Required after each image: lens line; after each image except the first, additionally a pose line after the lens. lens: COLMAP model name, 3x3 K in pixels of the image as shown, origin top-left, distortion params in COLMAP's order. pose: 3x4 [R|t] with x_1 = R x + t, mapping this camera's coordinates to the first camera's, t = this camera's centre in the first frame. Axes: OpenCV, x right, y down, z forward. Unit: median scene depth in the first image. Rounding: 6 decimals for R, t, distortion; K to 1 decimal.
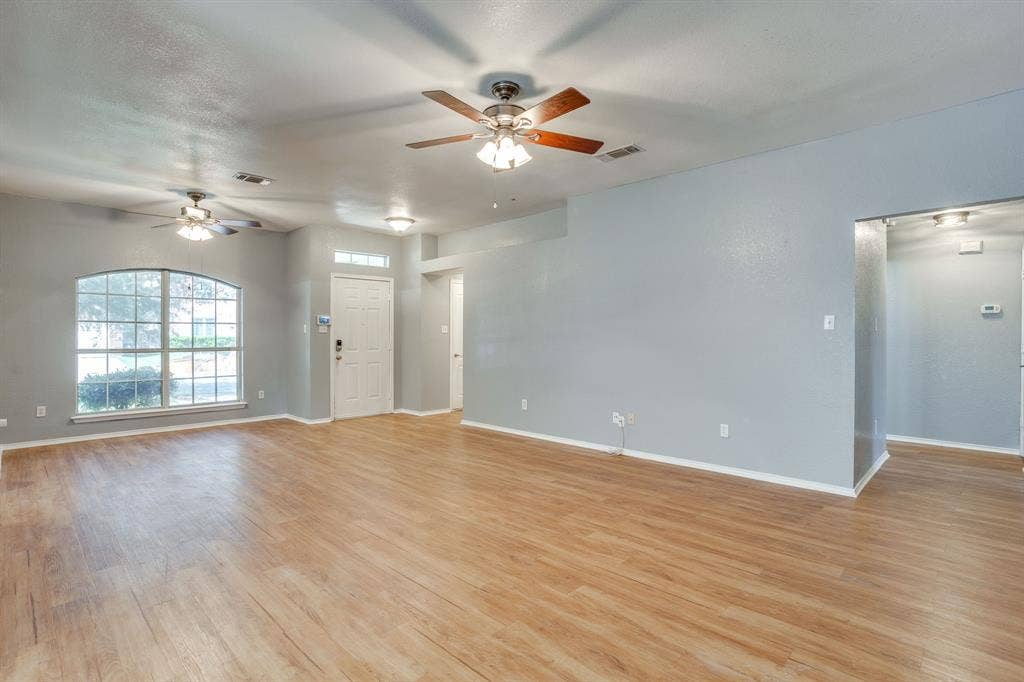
lens RADIAL K [[496.6, 0, 508.8], [0, 496.6, 338.1], [0, 0, 1]] dist [-0.039820, 0.018033]
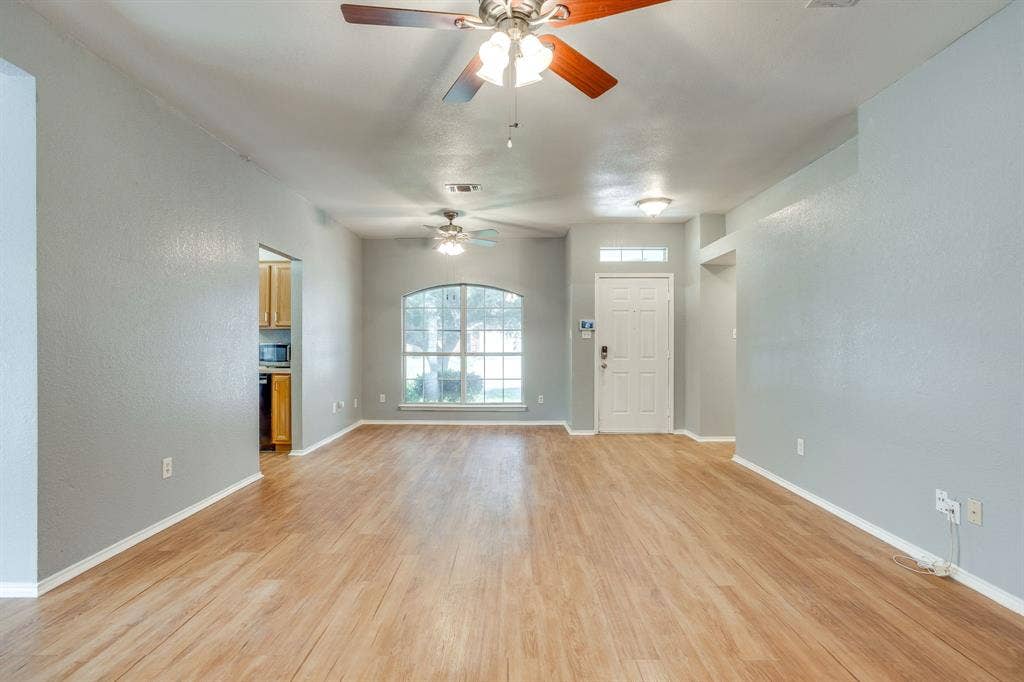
lens RADIAL K [[496.6, 0, 509.7], [0, 496.6, 343.3], [0, 0, 1]] dist [-0.039820, 0.018033]
pose [[0.694576, 0.001911, -0.719417, 0.214004], [-0.004498, 0.999988, -0.001686, 0.000663], [0.719405, 0.004407, 0.694577, 0.262392]]
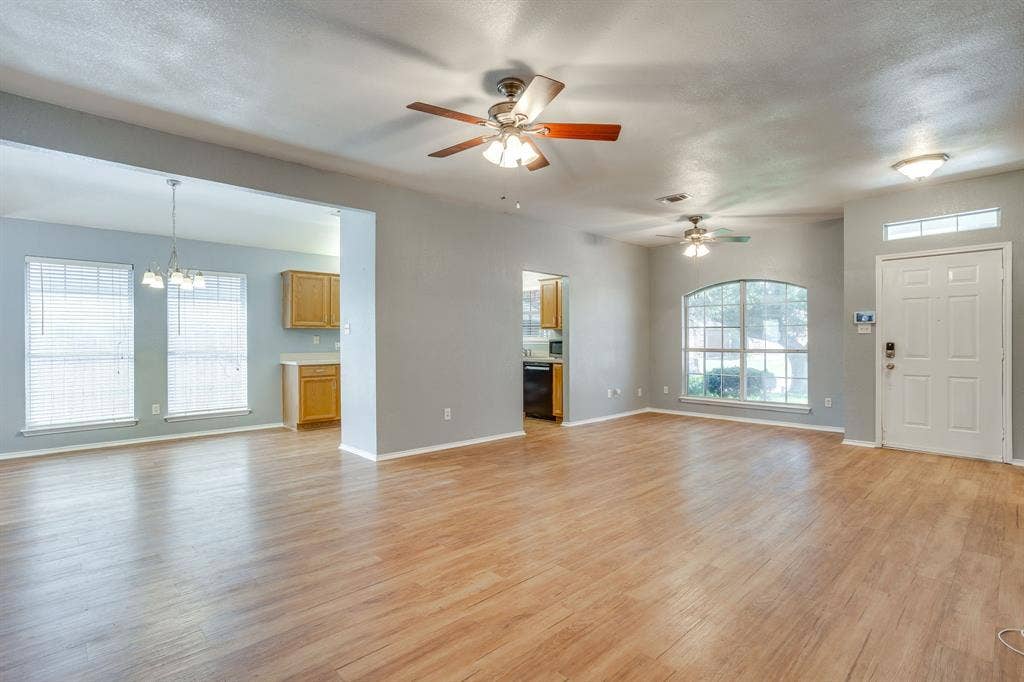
lens RADIAL K [[496.6, 0, 508.5], [0, 496.6, 346.0], [0, 0, 1]] dist [-0.039820, 0.018033]
pose [[-0.034660, 0.012544, -0.999320, 0.464551], [0.000093, 0.999921, 0.012548, -0.000543], [0.999399, 0.000342, -0.034658, 0.488748]]
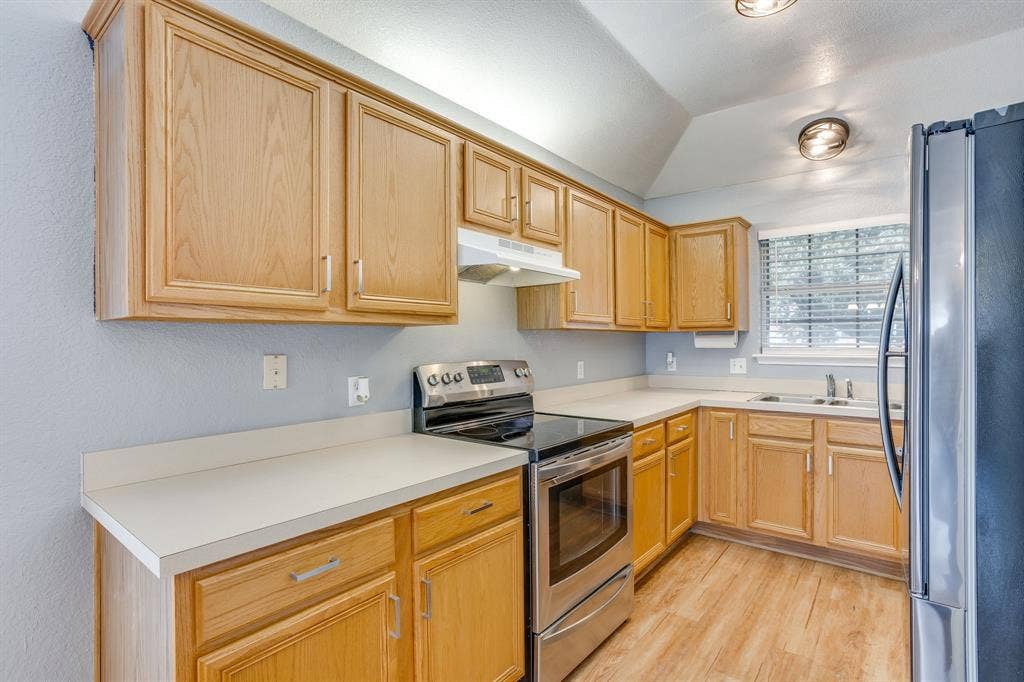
lens RADIAL K [[496.6, 0, 511.0], [0, 496.6, 340.4], [0, 0, 1]] dist [-0.039820, 0.018033]
pose [[0.110242, -0.002970, -0.993900, -0.365139], [0.005513, 0.999982, -0.002377, -0.015870], [0.993889, -0.005217, 0.110256, 0.111019]]
